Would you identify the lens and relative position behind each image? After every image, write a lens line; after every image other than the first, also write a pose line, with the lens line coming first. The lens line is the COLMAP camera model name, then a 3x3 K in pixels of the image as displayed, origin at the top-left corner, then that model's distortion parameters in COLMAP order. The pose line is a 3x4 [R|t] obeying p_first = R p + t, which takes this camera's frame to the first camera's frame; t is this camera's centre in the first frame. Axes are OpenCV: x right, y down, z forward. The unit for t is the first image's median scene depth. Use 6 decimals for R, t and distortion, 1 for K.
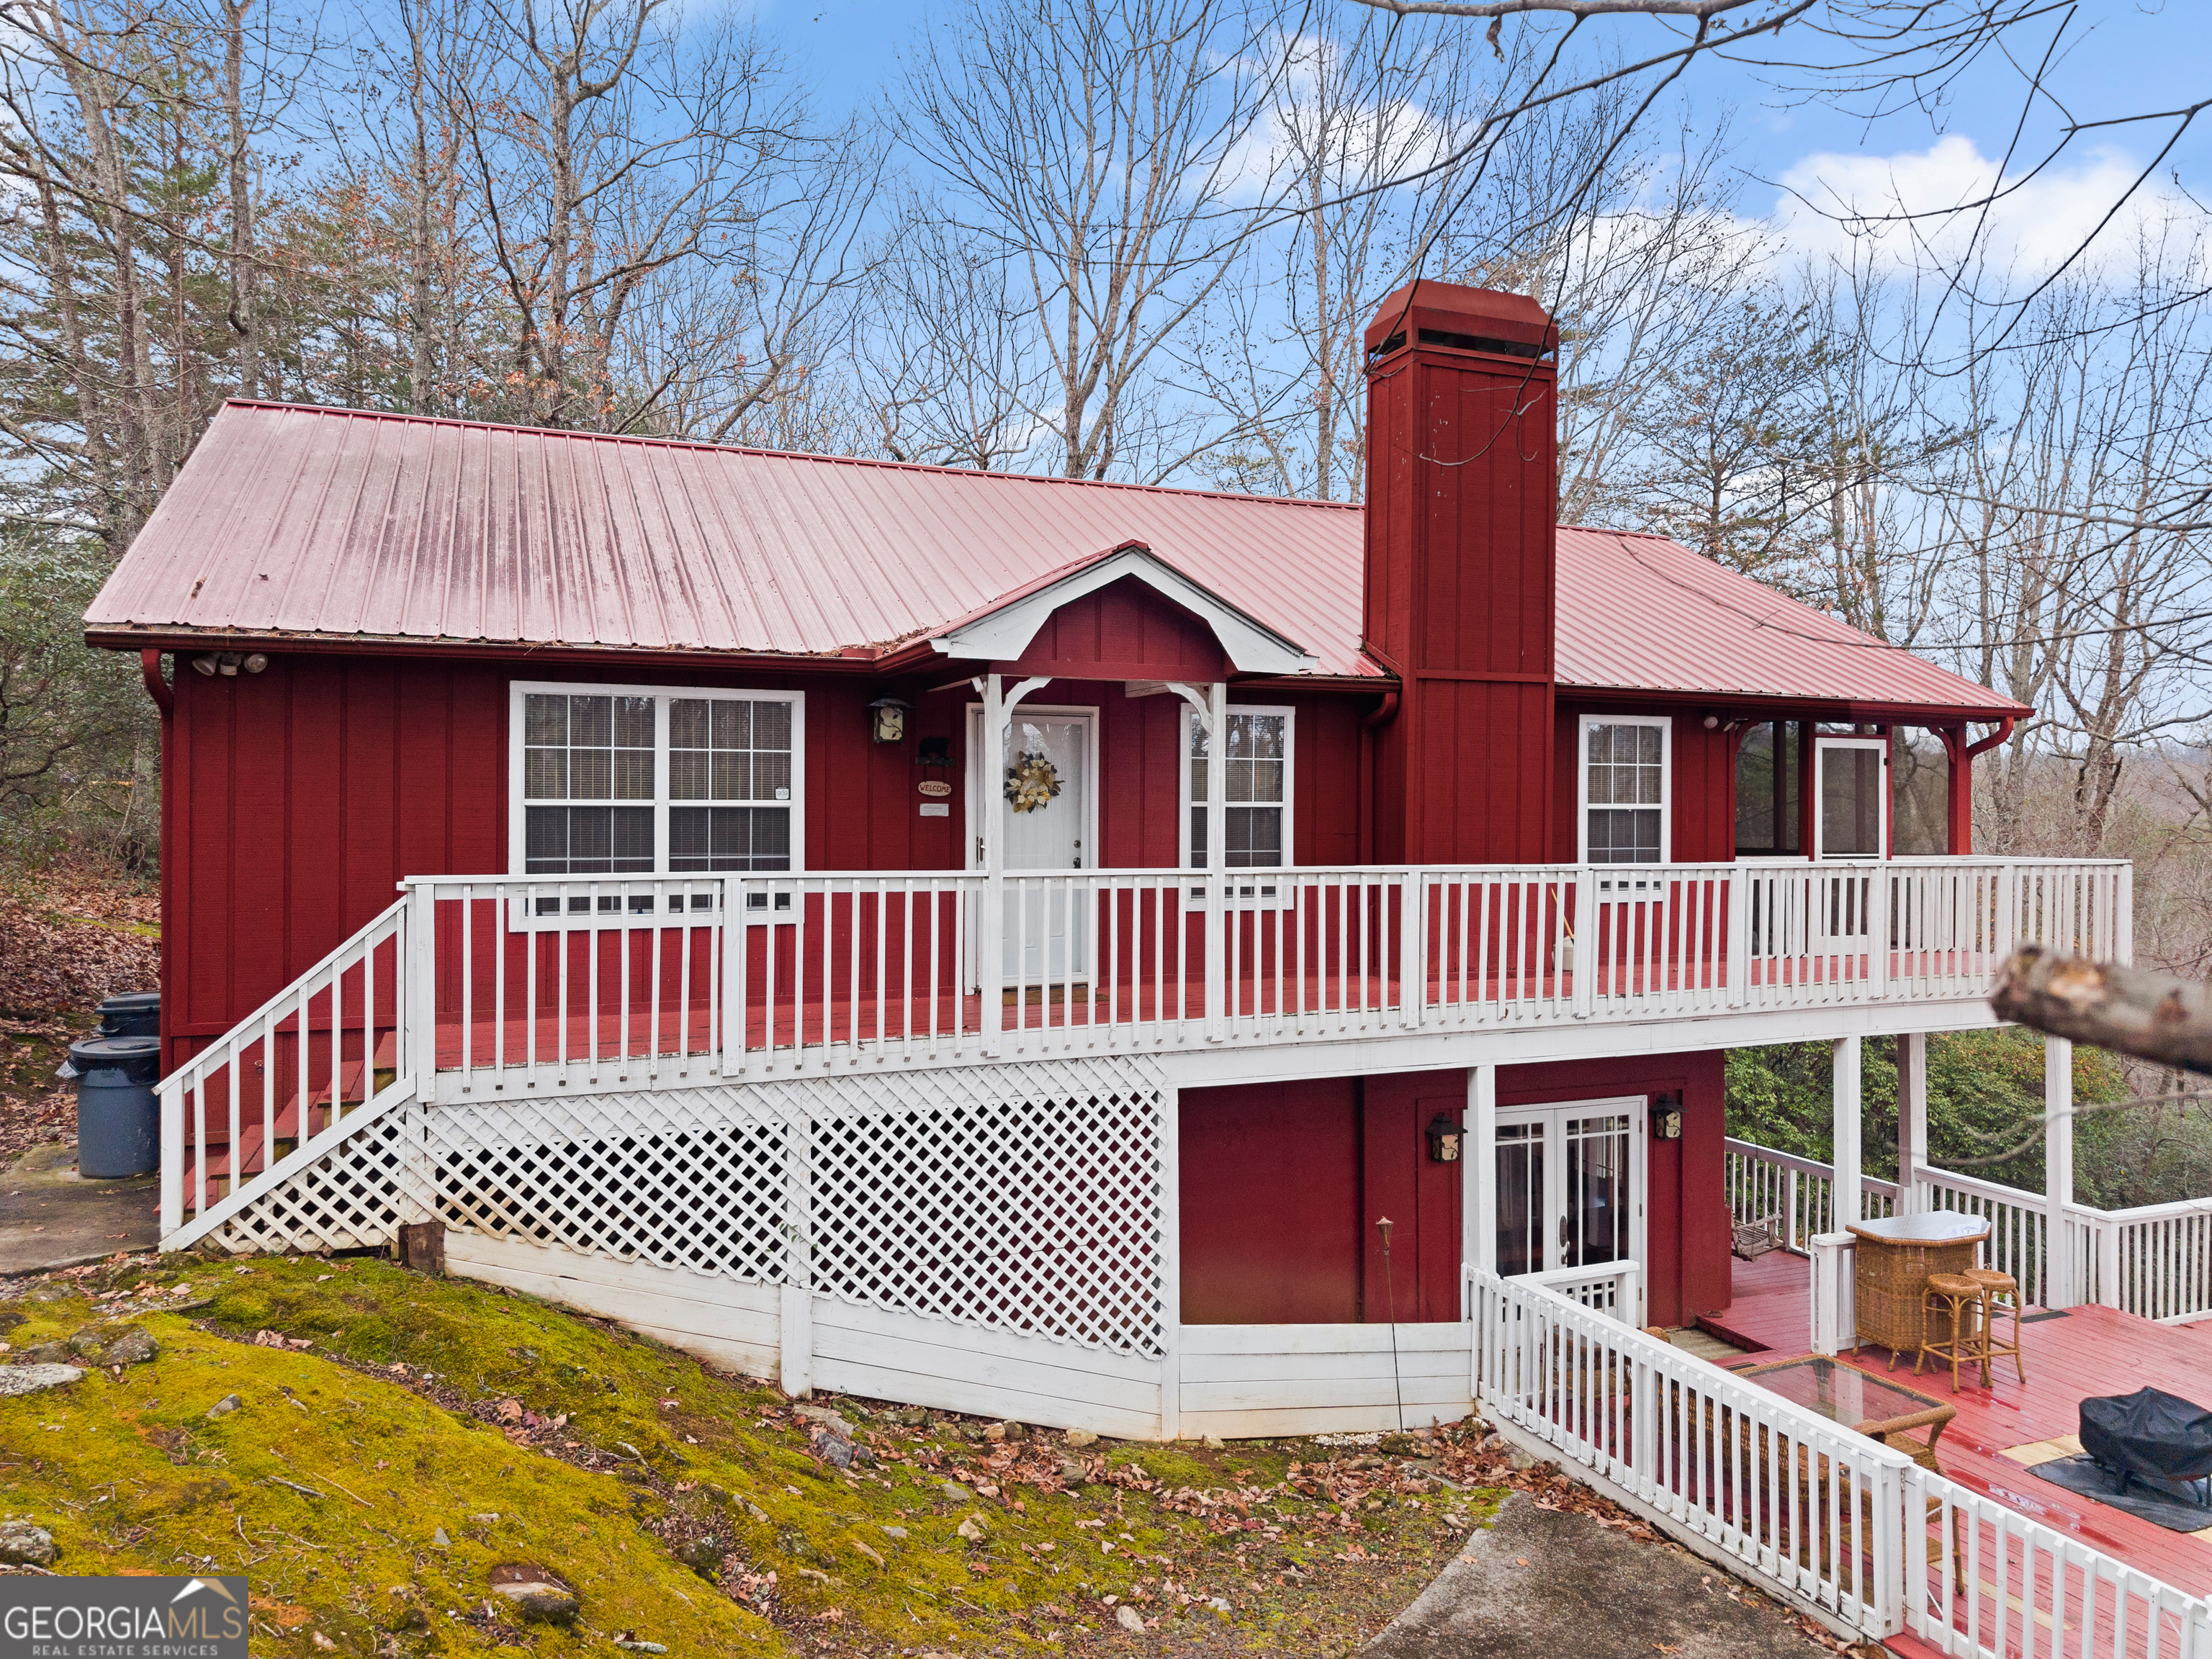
lens RADIAL K [[1492.2, 0, 1100.0], [0, 1492.2, 818.4], [0, 0, 1]] dist [0.030526, -0.079544]
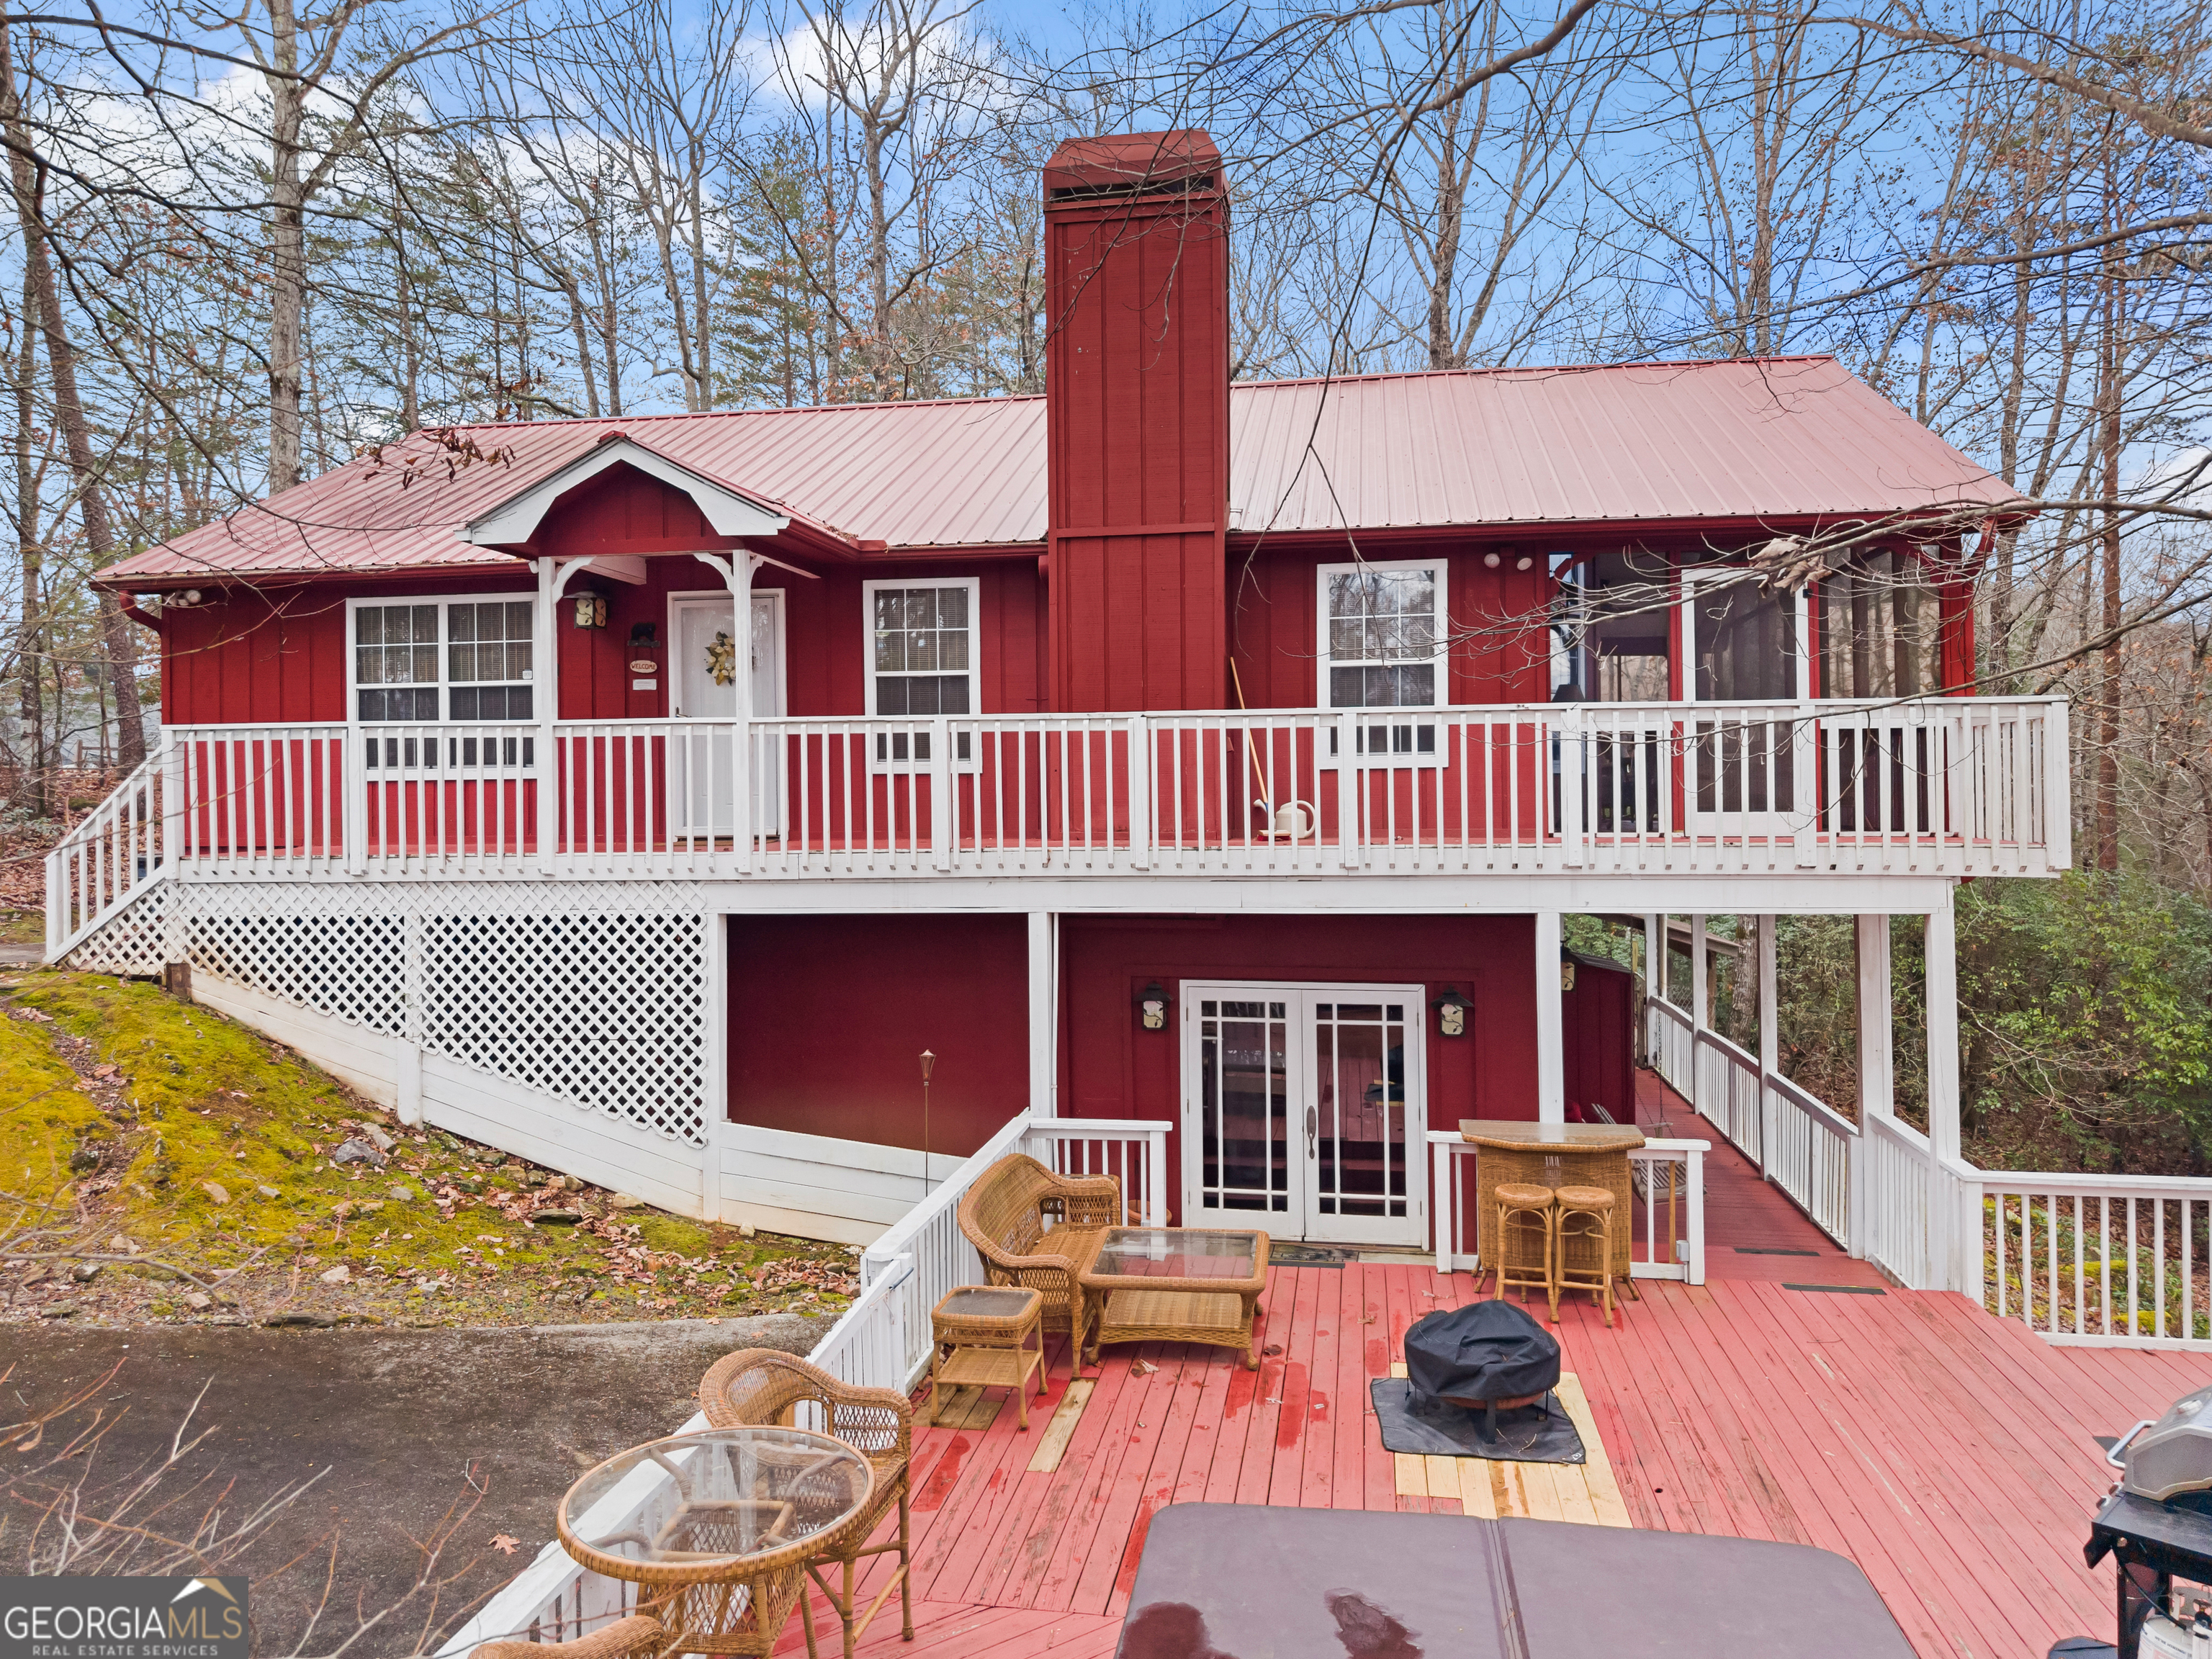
lens RADIAL K [[1492.2, 0, 1100.0], [0, 1492.2, 818.4], [0, 0, 1]] dist [0.030526, -0.079544]
pose [[0.855985, -0.001770, -0.516998, 0.881011], [0.008115, 0.999917, 0.010012, 0.099328], [0.516938, -0.012766, 0.855928, 0.178190]]
